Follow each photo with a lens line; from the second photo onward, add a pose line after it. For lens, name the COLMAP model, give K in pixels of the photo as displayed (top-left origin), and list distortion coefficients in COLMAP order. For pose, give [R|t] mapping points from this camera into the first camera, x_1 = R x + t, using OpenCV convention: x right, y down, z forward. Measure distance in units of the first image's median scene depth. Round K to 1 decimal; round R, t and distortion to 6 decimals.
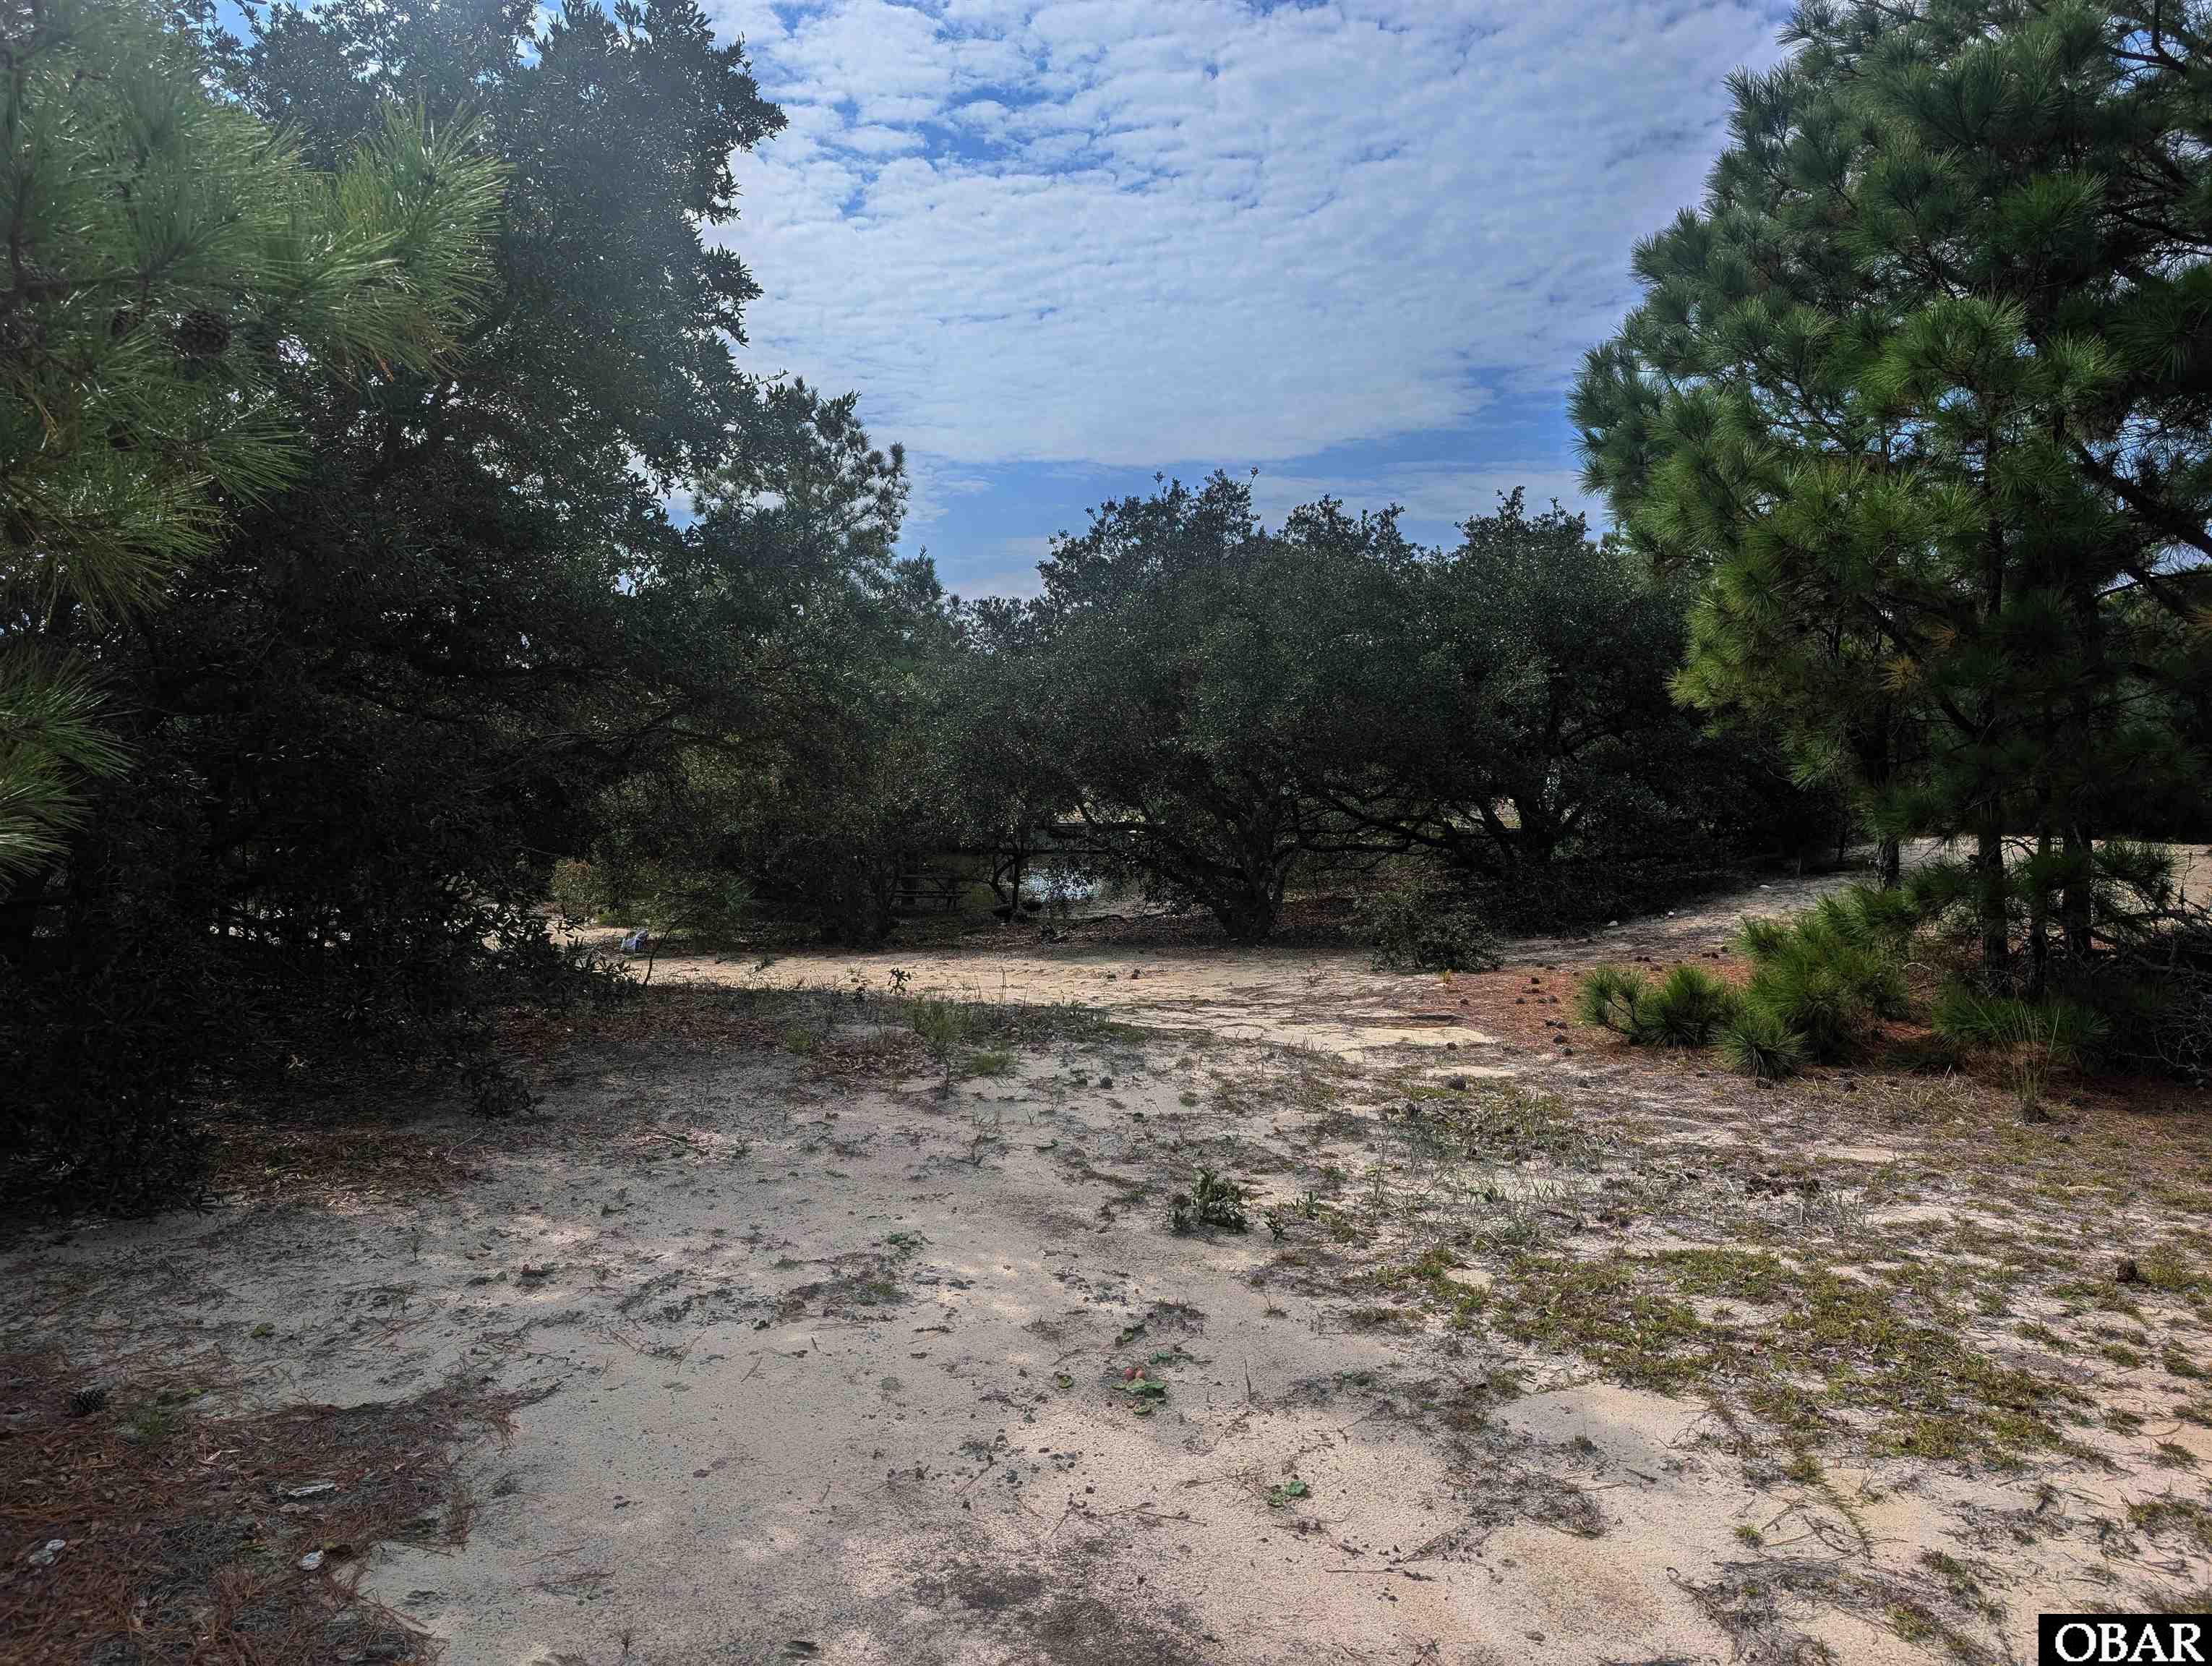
lens RADIAL K [[1539.6, 0, 1101.2], [0, 1539.6, 819.0], [0, 0, 1]] dist [0.008583, 0.003221]
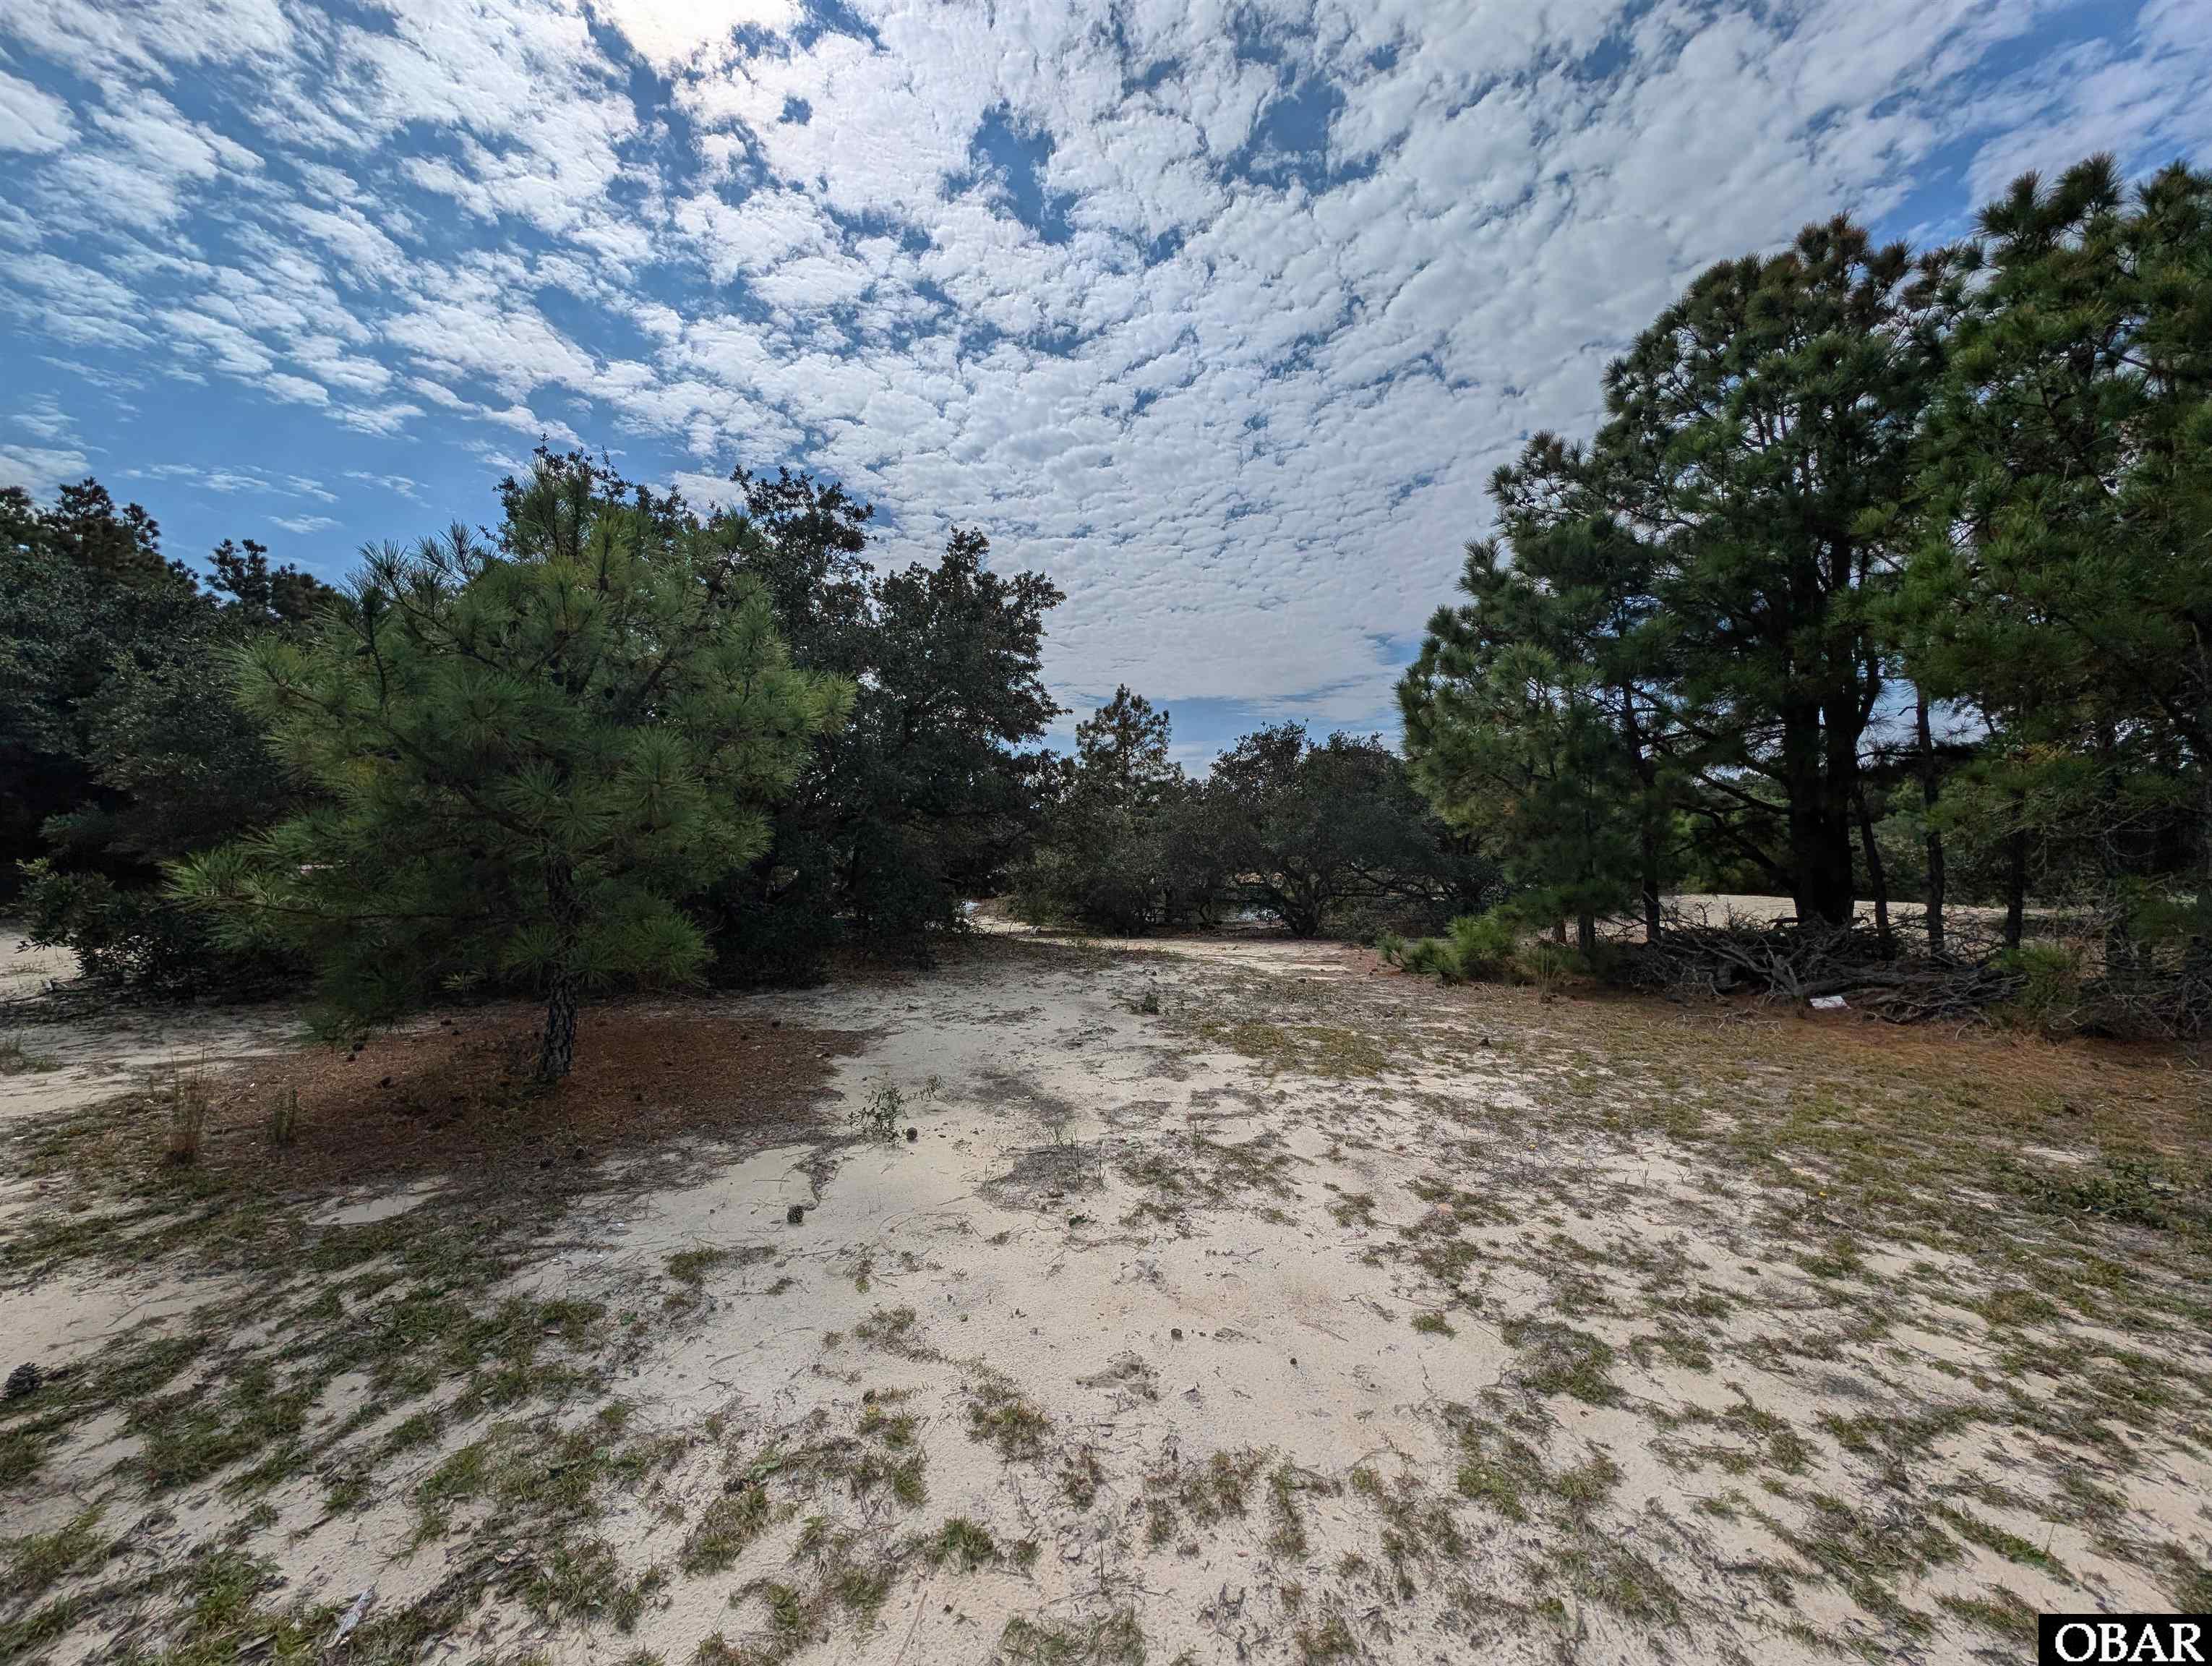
lens RADIAL K [[760.3, 0, 1106.8], [0, 760.3, 838.5], [0, 0, 1]] dist [-0.001694, -0.001163]
pose [[0.968624, -0.001846, -0.248526, 0.090703], [-0.014132, 0.997945, -0.062491, 0.011690], [0.248130, 0.064042, 0.966607, -0.090636]]
